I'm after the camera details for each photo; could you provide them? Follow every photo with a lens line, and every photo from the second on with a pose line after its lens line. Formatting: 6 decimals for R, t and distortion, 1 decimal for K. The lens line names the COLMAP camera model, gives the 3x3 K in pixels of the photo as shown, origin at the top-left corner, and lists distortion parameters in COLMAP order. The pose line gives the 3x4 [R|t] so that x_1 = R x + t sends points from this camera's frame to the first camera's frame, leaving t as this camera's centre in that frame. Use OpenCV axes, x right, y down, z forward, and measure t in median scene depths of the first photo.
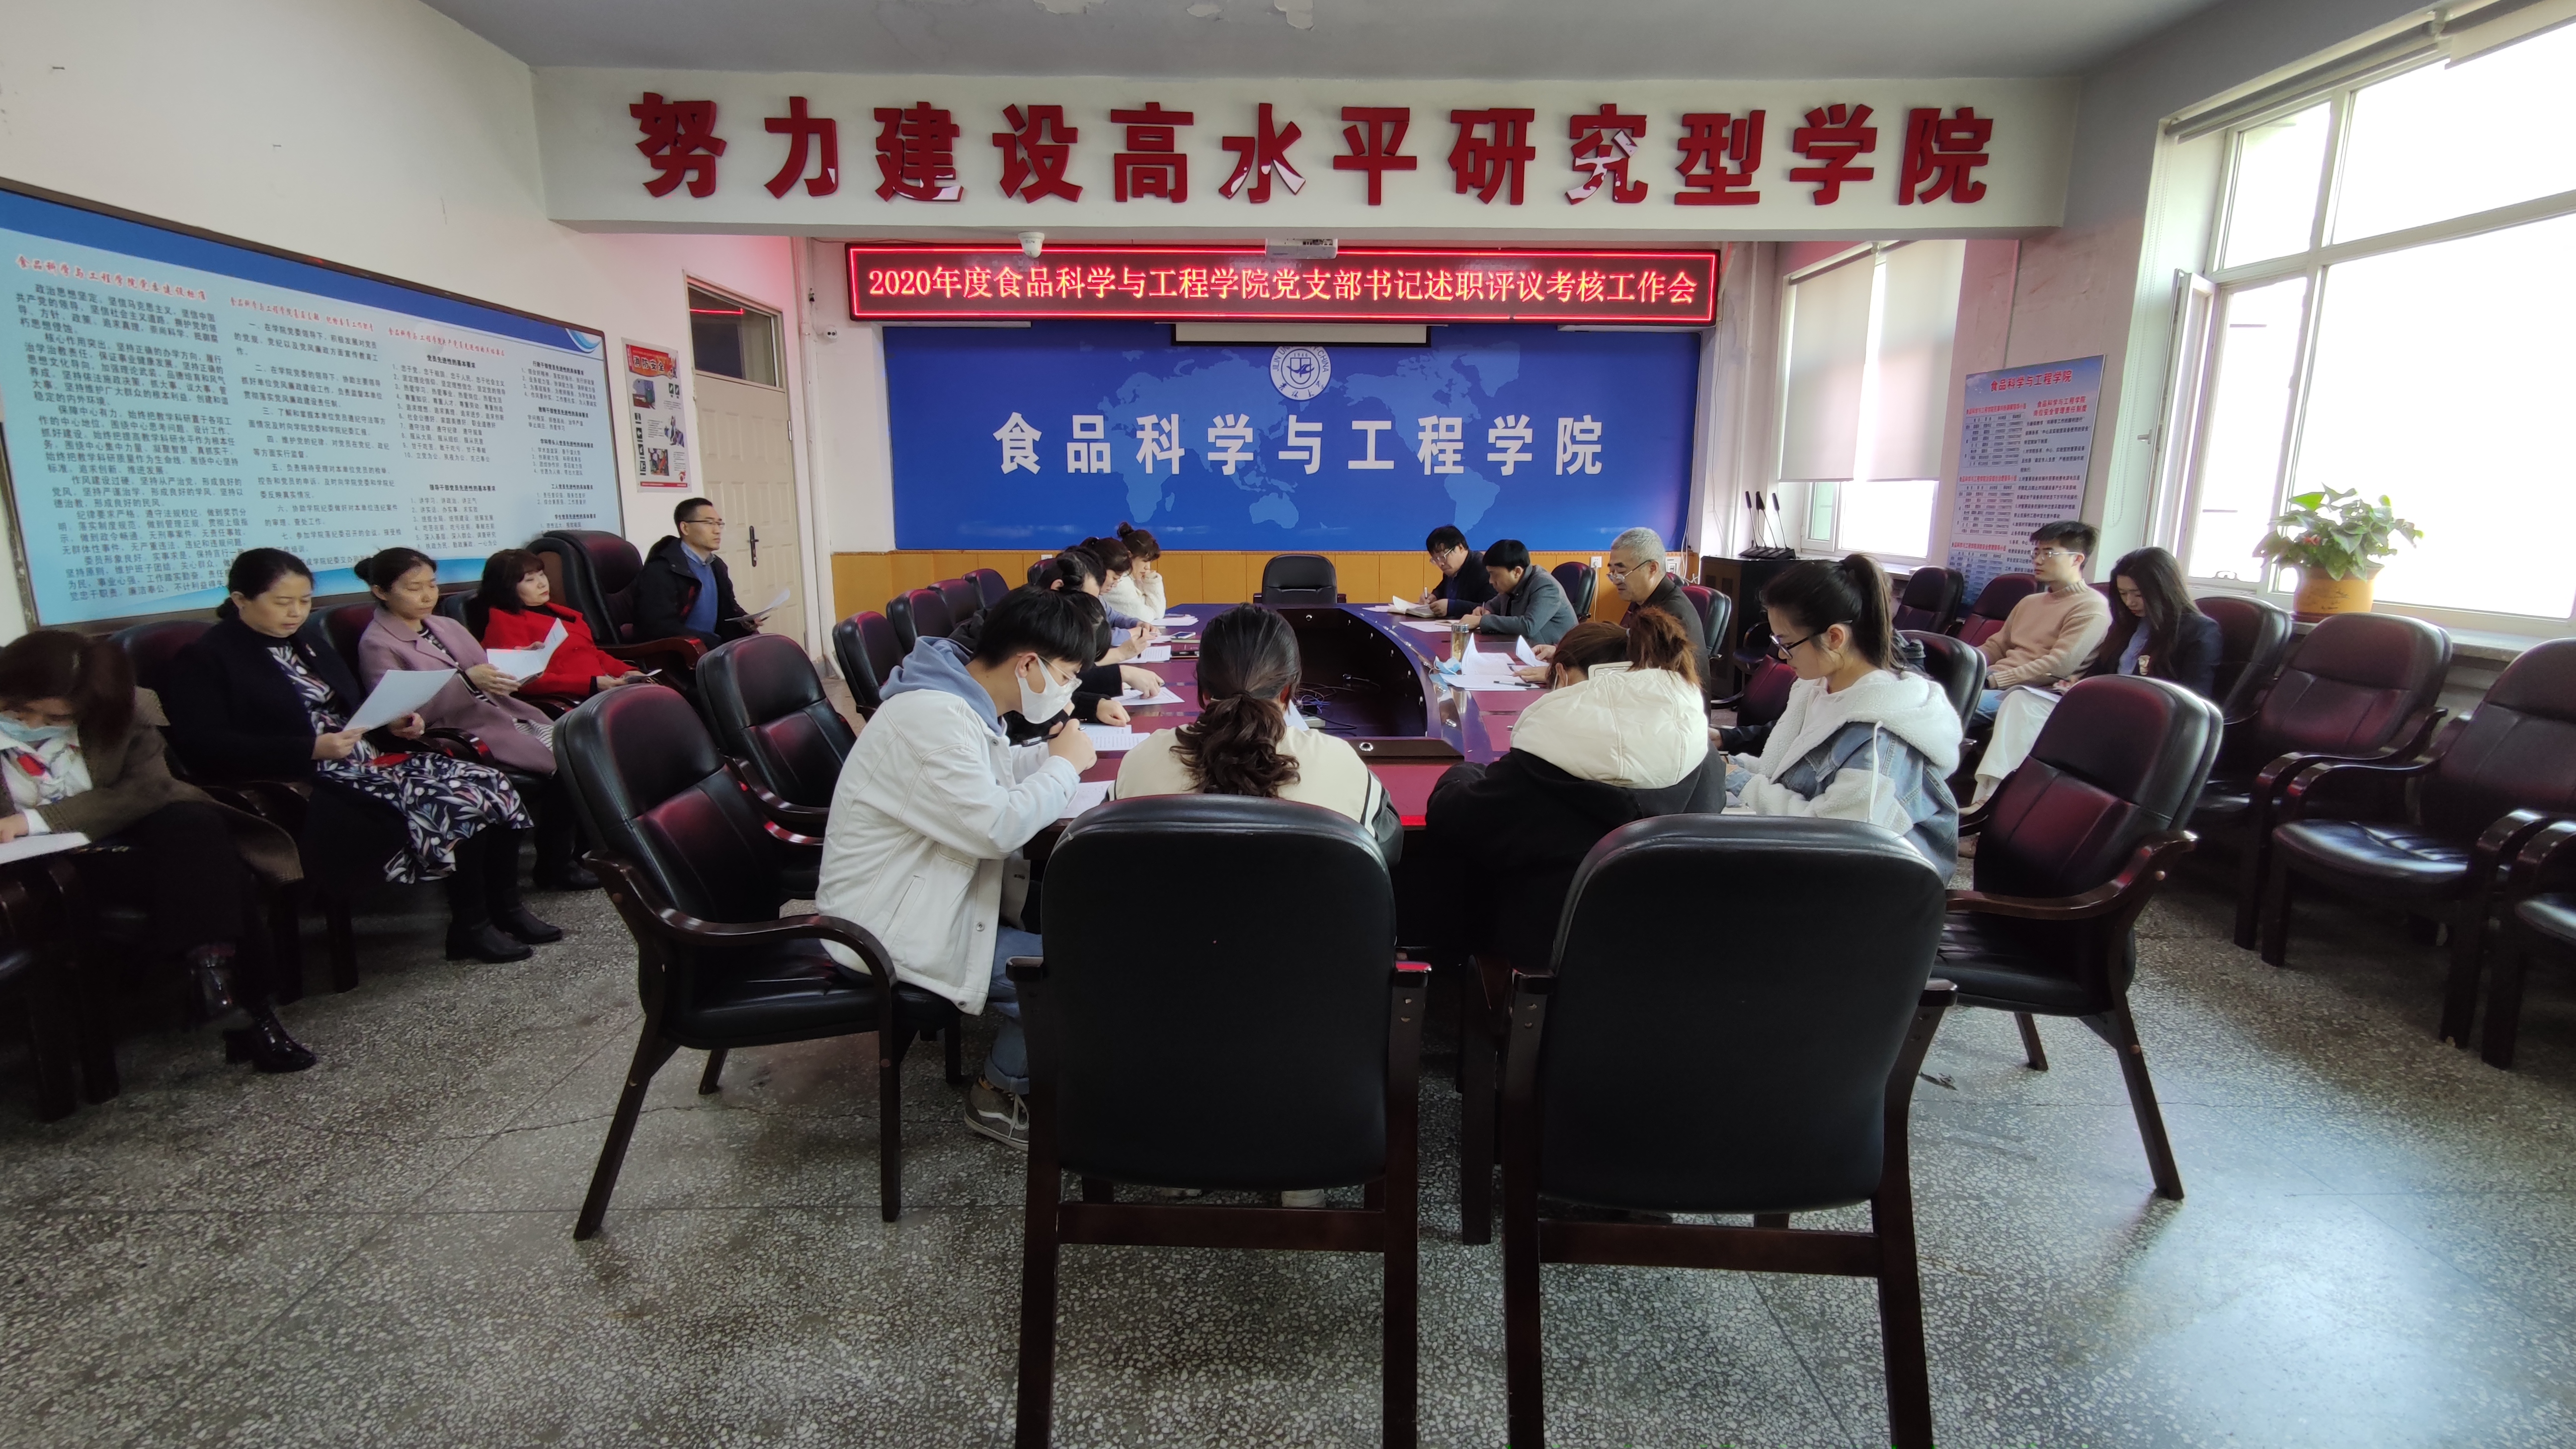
lens RADIAL K [[1187.5, 0, 1288.6], [0, 1187.5, 724.1], [0, 0, 1]] dist [-0.037301, 0.069916]
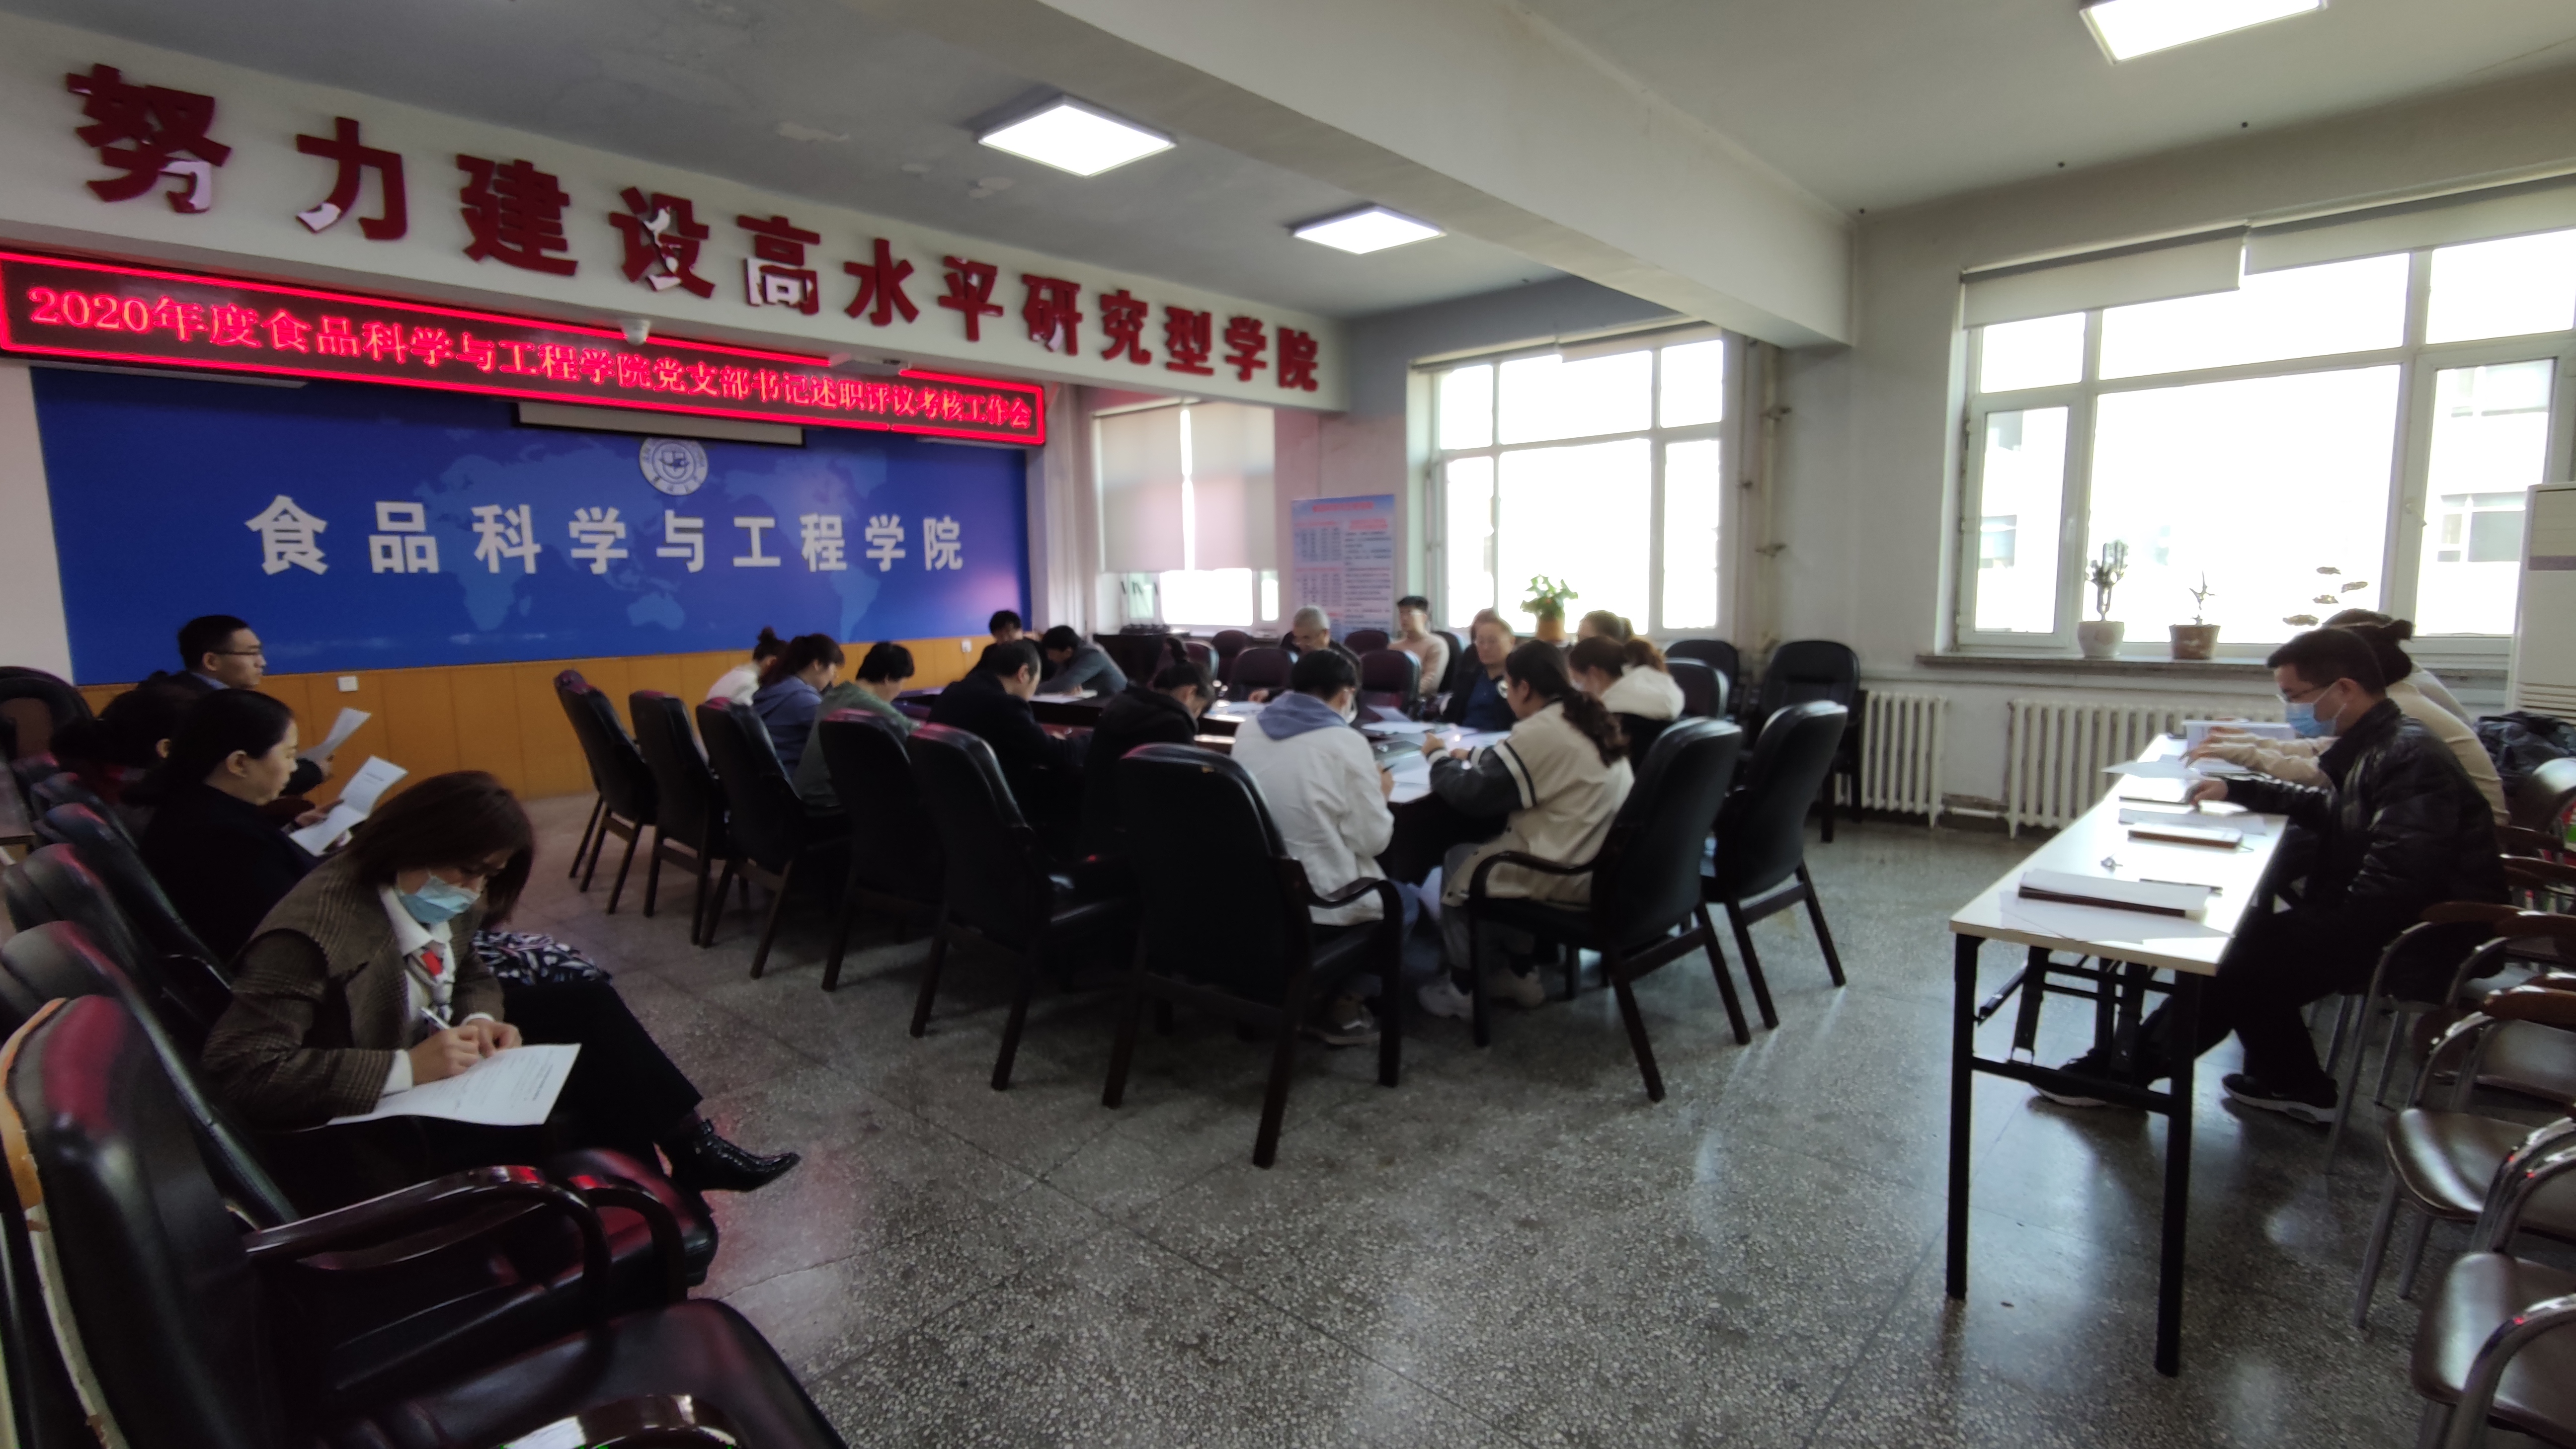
lens RADIAL K [[1193.8, 0, 1287.8], [0, 1193.8, 719.4], [0, 0, 1]] dist [0.027134, -0.009678]
pose [[0.676636, -0.102731, 0.729116, -0.509668], [0.161172, 0.986870, -0.010523, -0.009533], [-0.718462, 0.124633, 0.684309, 0.017284]]
